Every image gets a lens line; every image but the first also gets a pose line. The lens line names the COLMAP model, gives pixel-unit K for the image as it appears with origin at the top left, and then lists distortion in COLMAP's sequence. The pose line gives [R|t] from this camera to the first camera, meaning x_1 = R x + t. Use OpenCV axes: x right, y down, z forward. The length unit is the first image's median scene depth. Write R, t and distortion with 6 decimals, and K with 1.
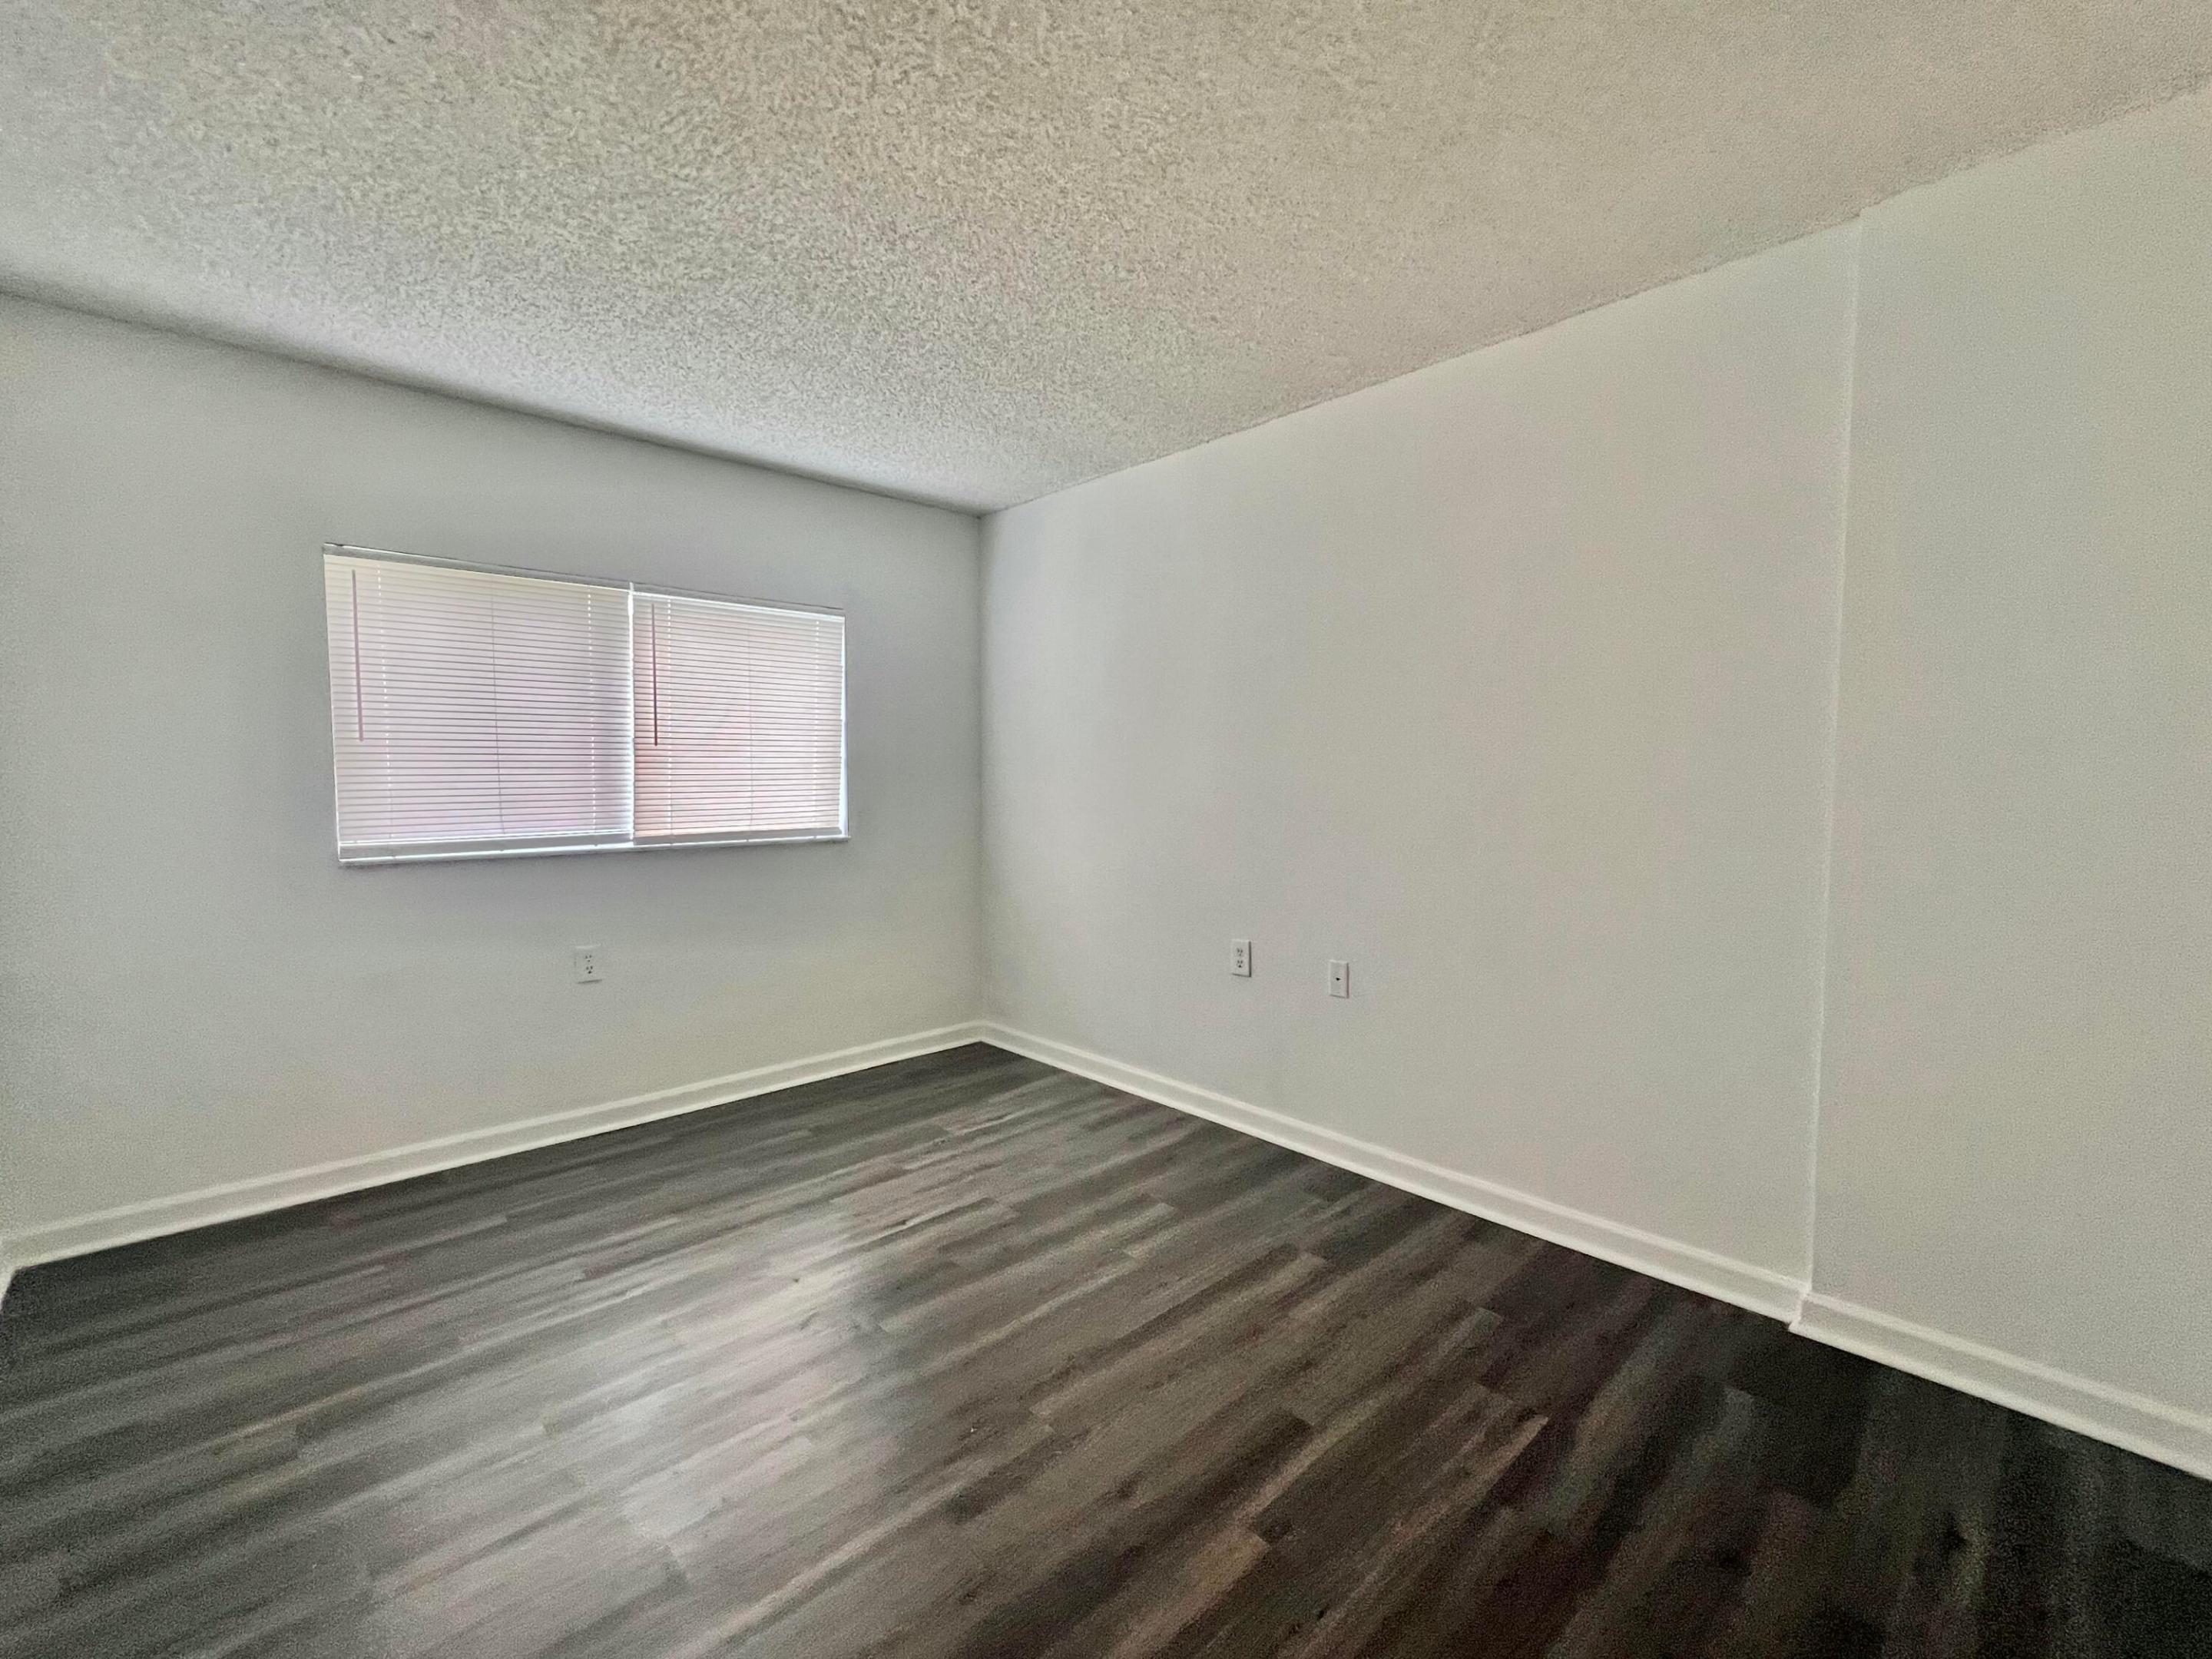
lens RADIAL K [[929.2, 0, 1102.3], [0, 929.2, 829.5], [0, 0, 1]] dist [-0.004987, 0.001719]
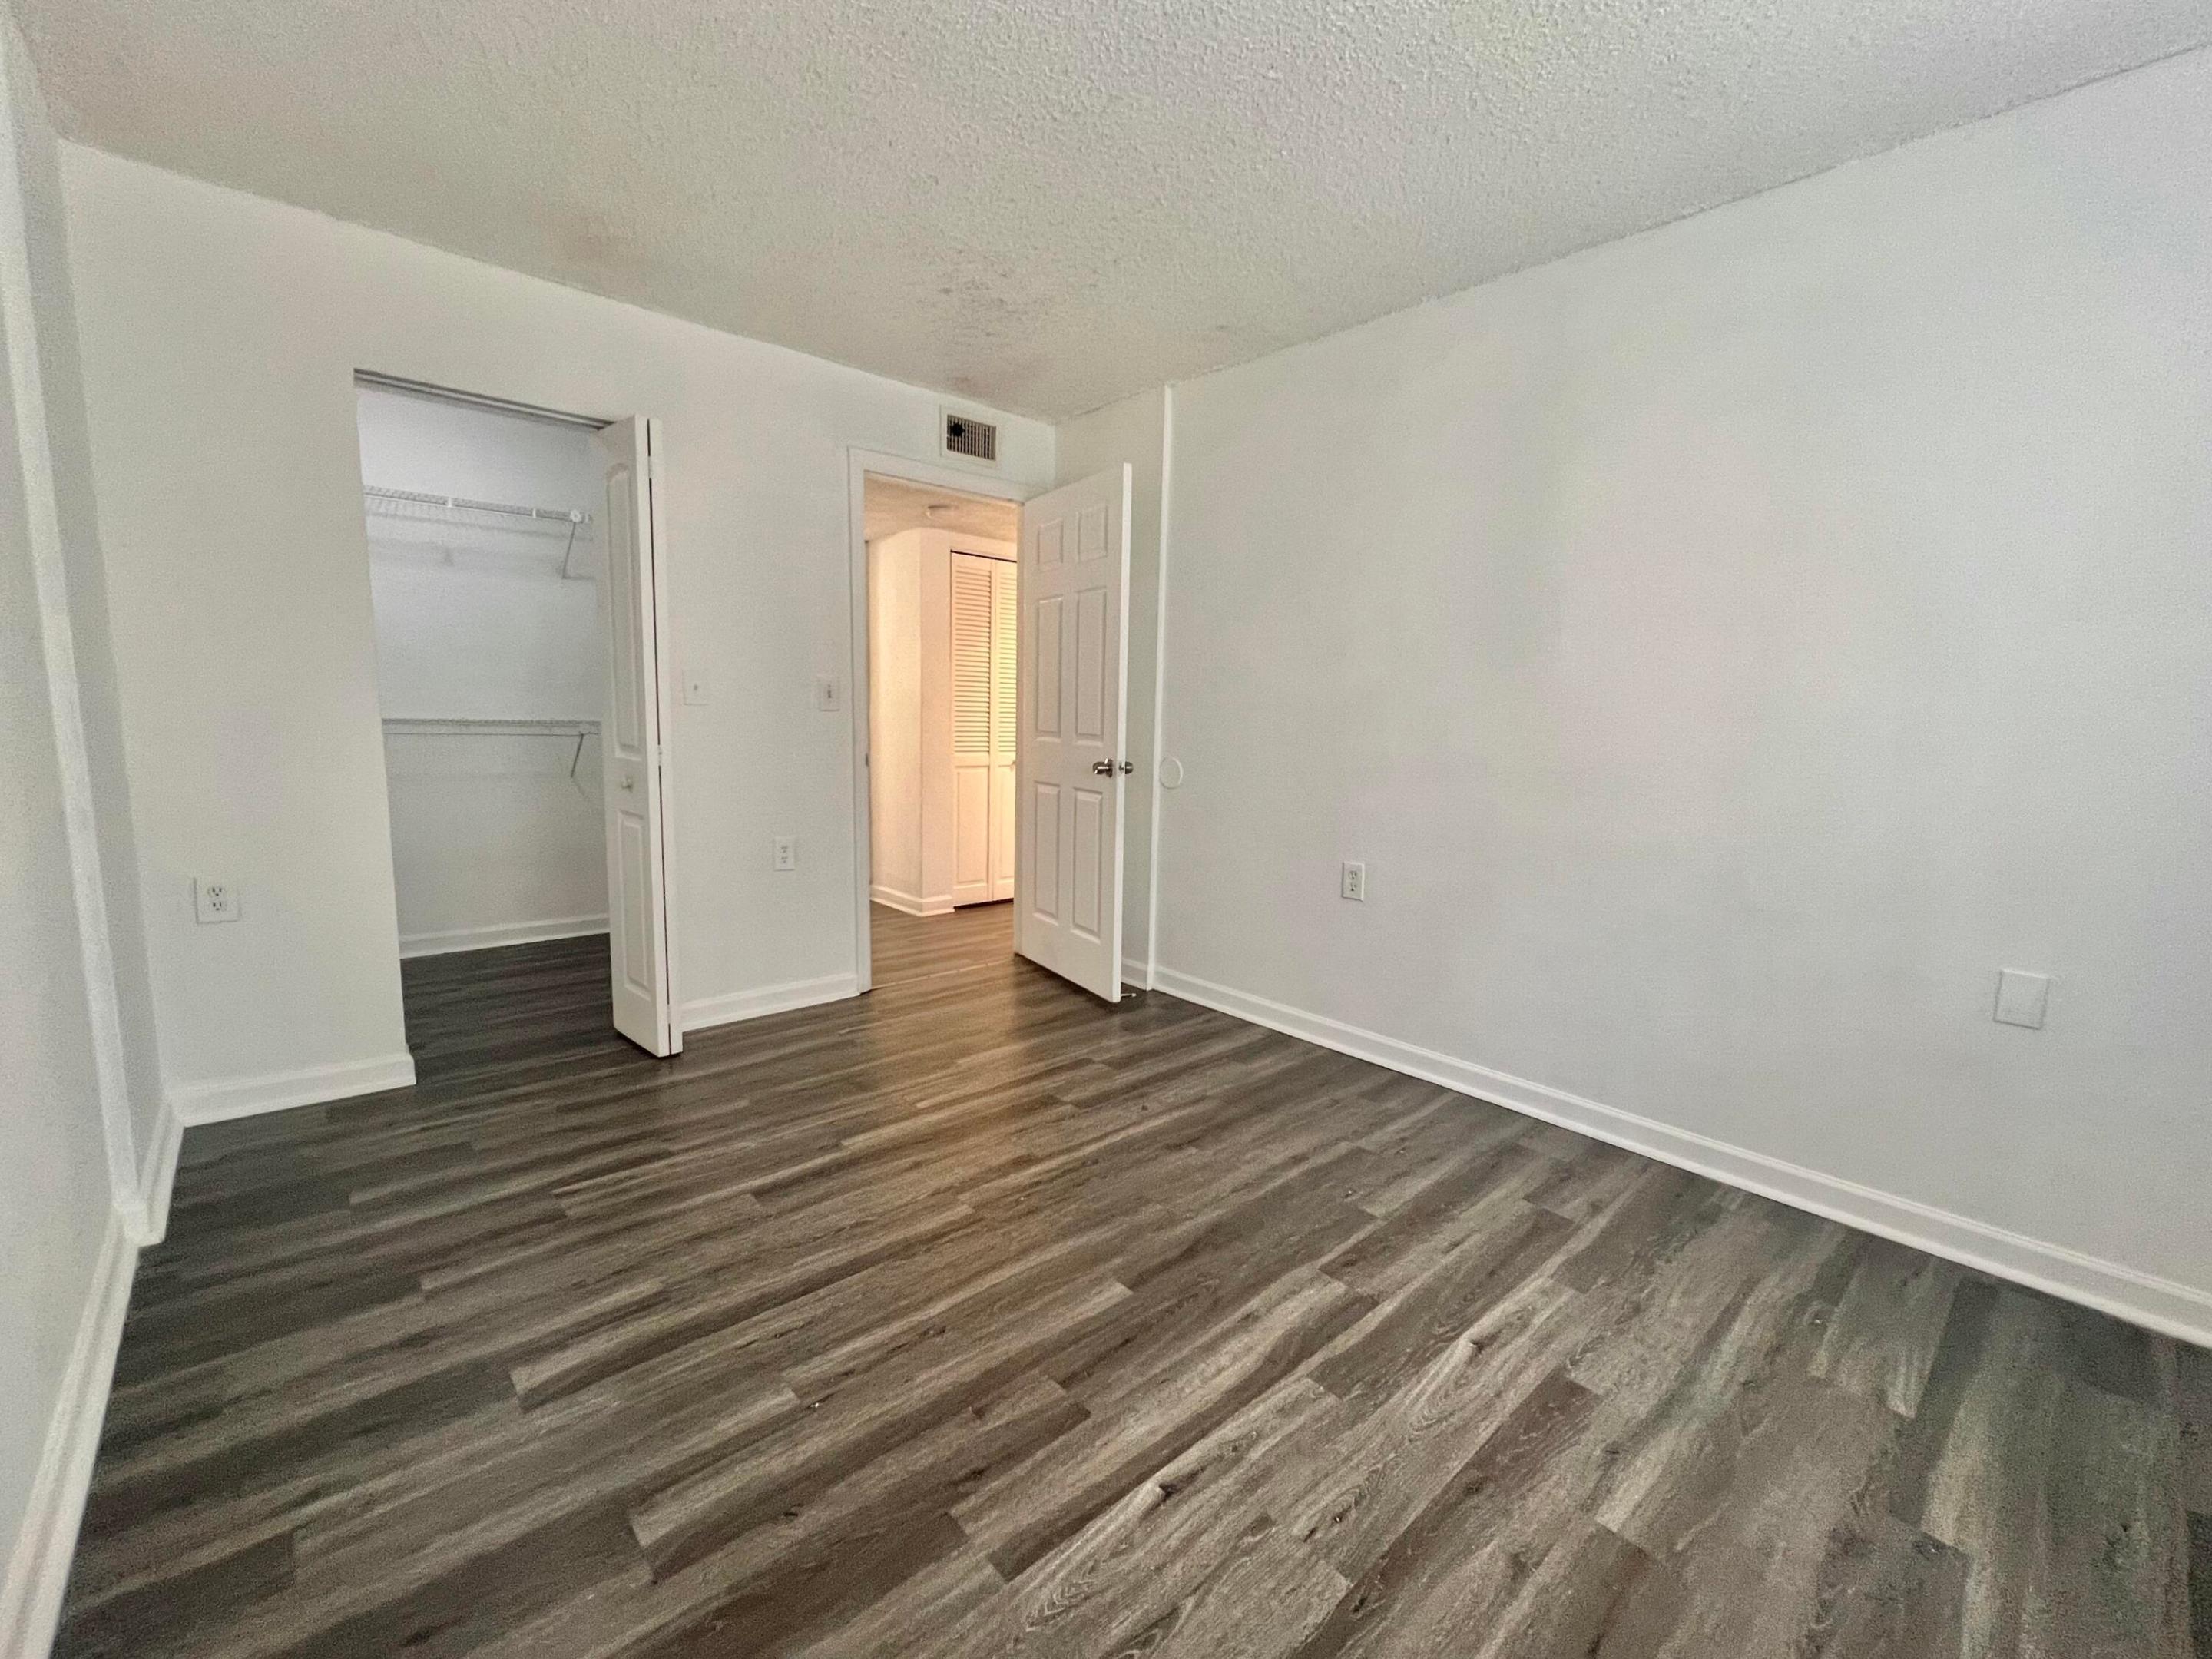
lens RADIAL K [[929.2, 0, 1106.6], [0, 929.2, 820.6], [0, 0, 1]] dist [-0.004987, 0.001719]
pose [[-0.999600, -0.024694, 0.013761, -0.215480], [-0.021955, 0.984785, 0.172386, -0.062141], [-0.017809, 0.172015, -0.984933, 1.787116]]
